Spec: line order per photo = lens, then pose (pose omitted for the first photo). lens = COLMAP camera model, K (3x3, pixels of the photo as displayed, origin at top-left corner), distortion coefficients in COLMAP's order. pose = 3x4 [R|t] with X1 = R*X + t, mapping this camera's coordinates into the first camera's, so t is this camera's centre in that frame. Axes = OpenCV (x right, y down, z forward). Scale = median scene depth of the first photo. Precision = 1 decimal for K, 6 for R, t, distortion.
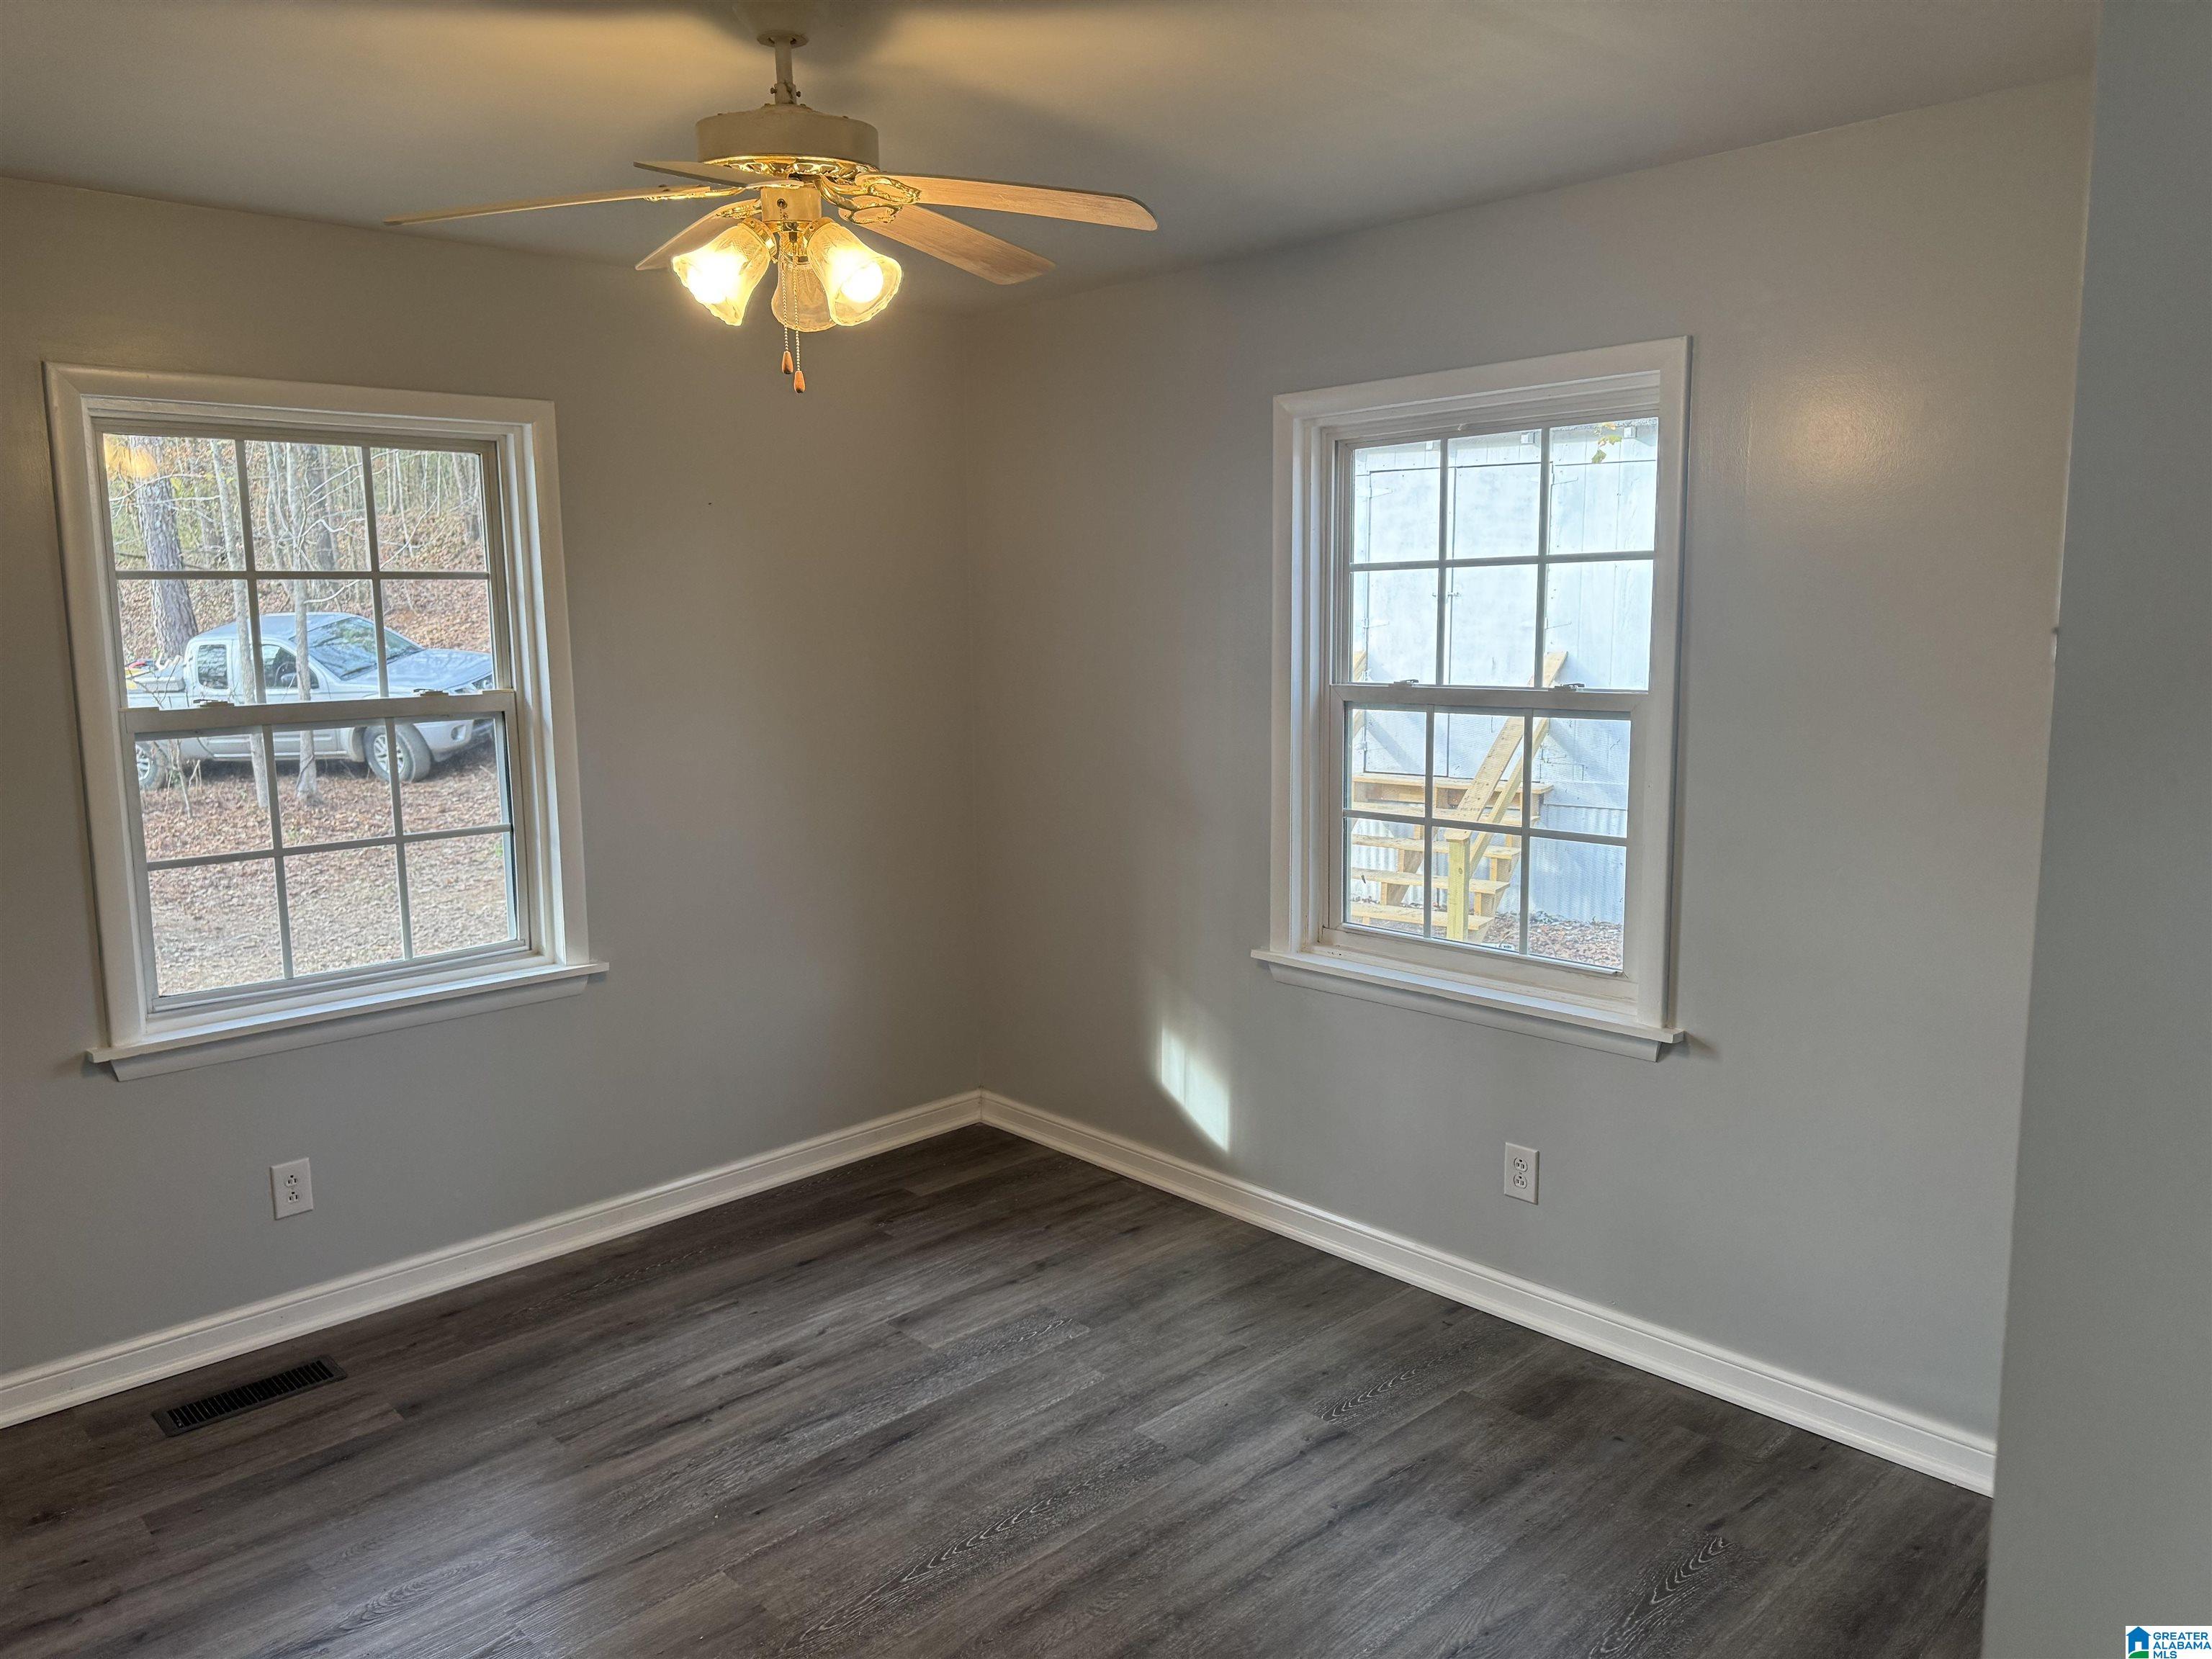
lens RADIAL K [[1561.1, 0, 1106.9], [0, 1561.1, 816.5], [0, 0, 1]] dist [0.030726, -0.021510]
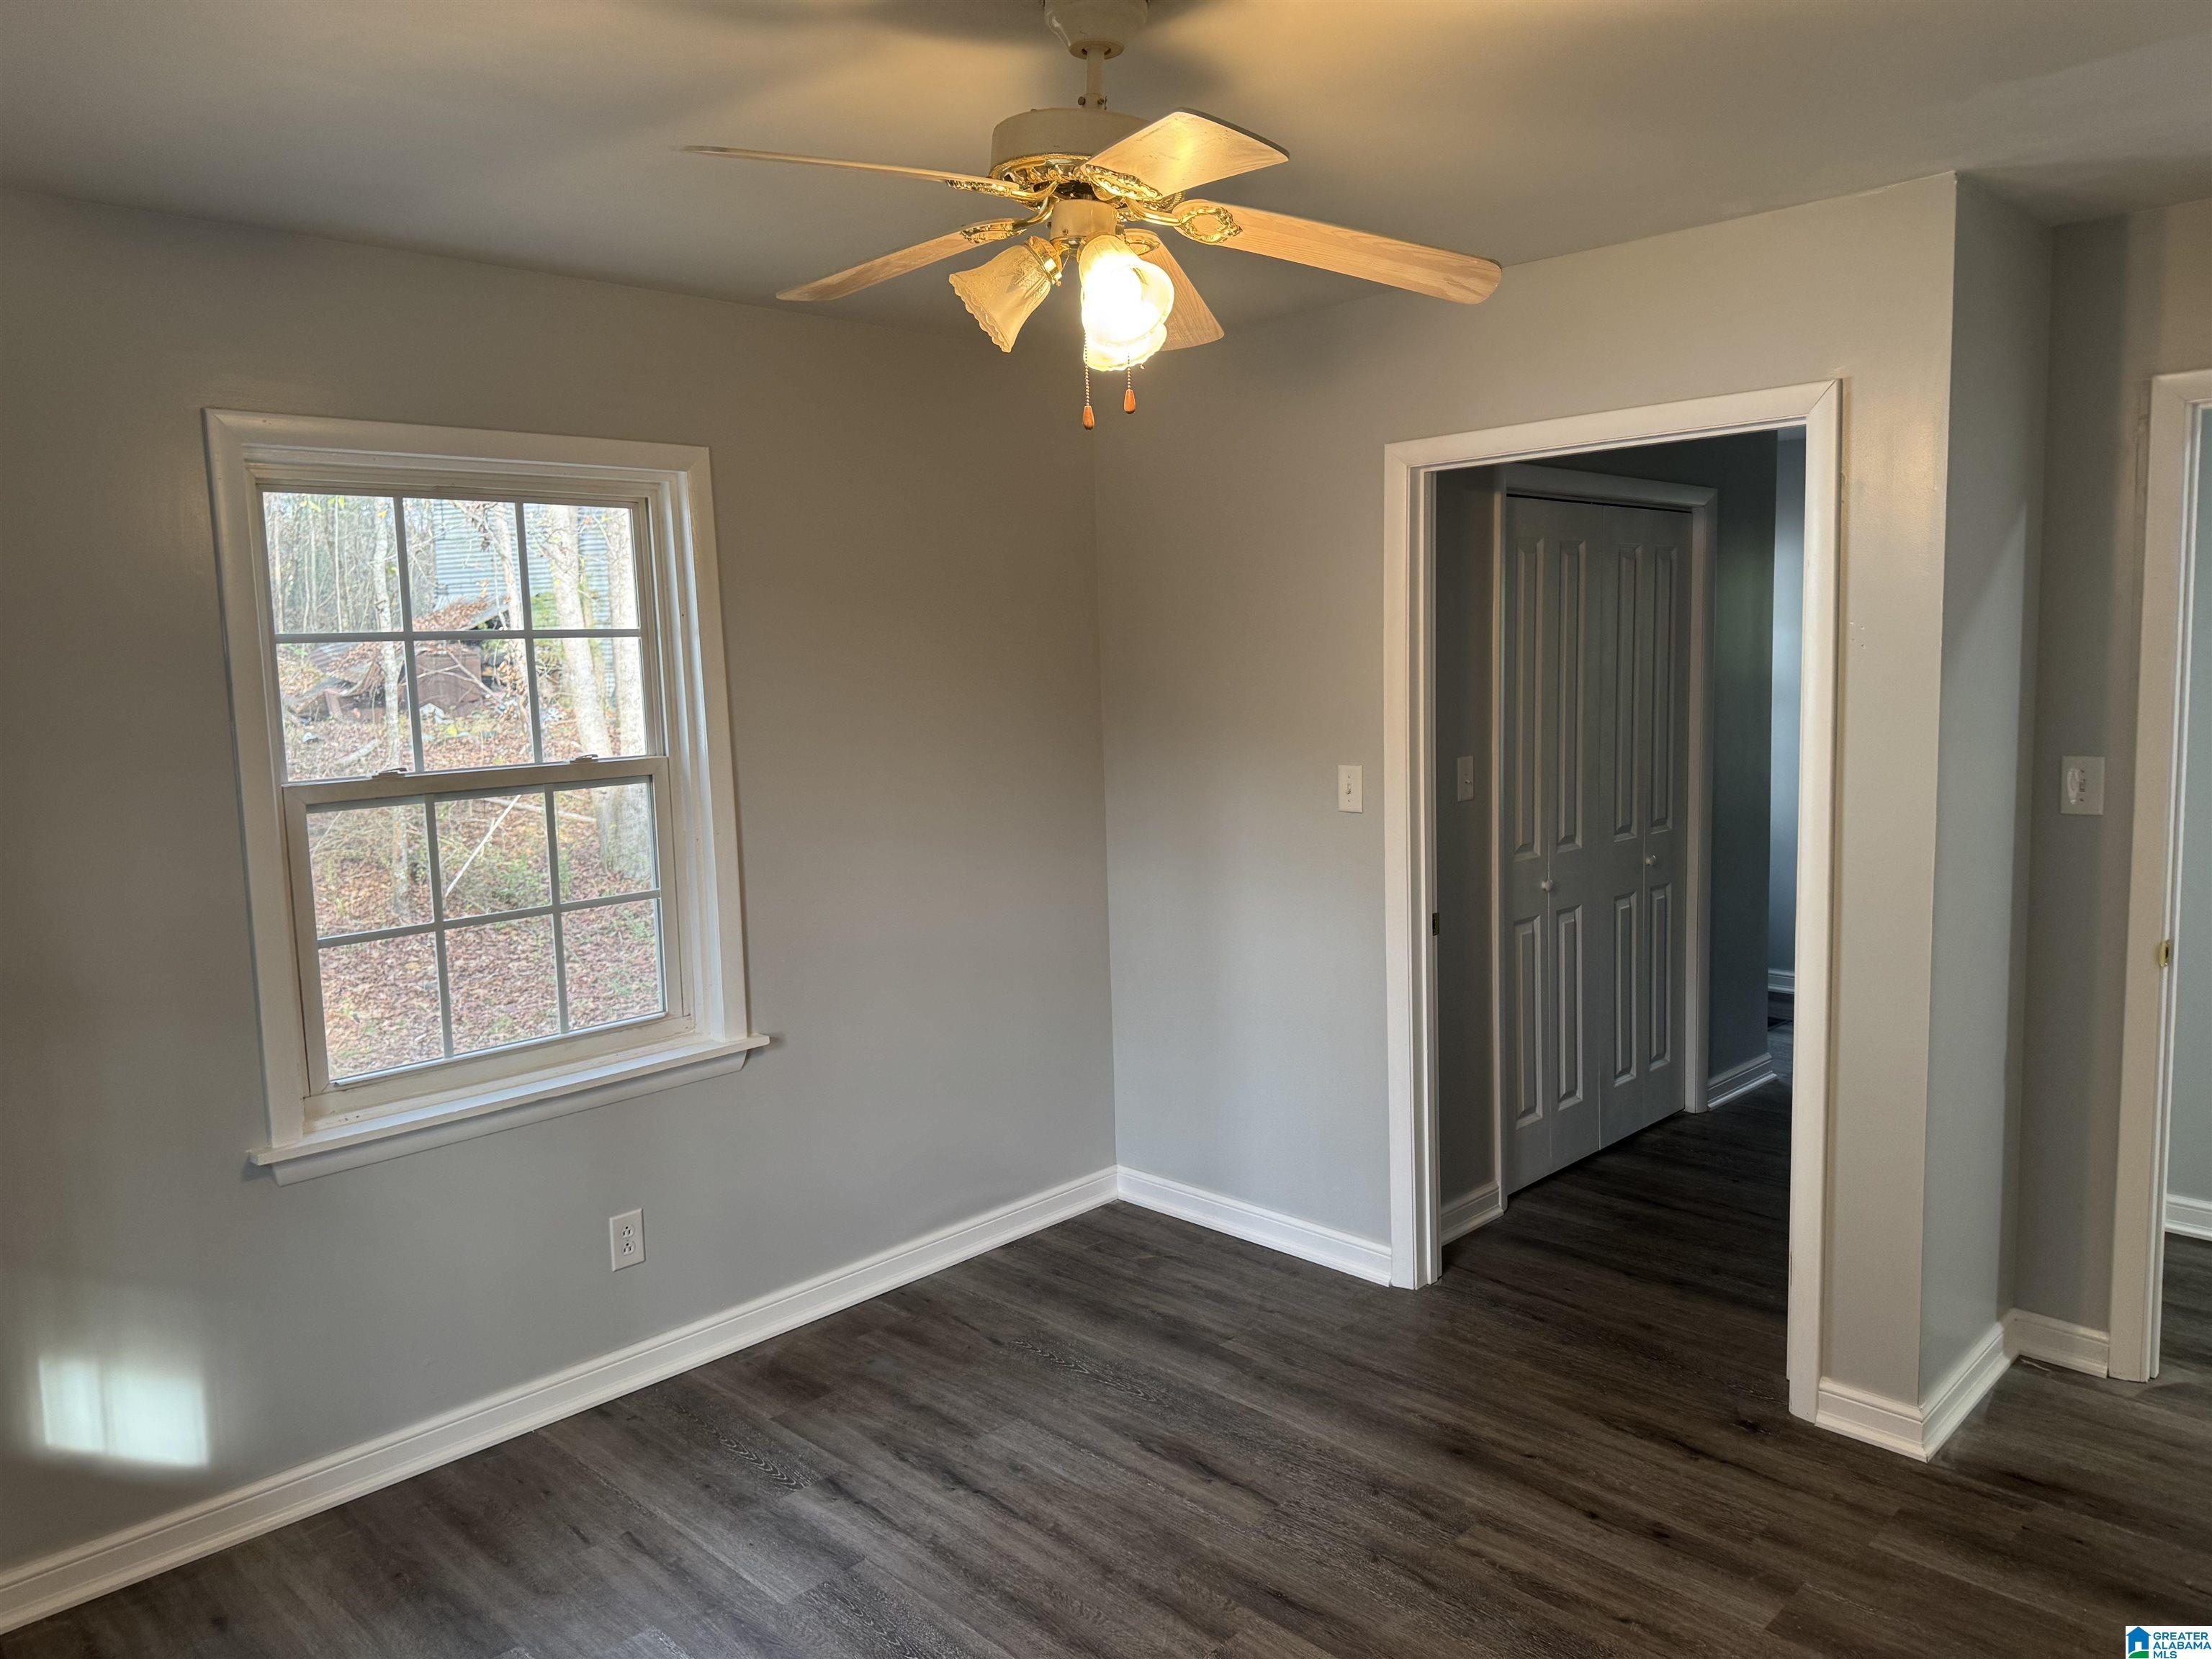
lens RADIAL K [[1561.1, 0, 1106.9], [0, 1561.1, 816.5], [0, 0, 1]] dist [0.030726, -0.021510]
pose [[-0.025322, -0.096689, 0.994992, -0.784456], [0.166729, 0.980963, 0.099569, -0.095871], [-0.985678, 0.168415, -0.008719, 0.719710]]
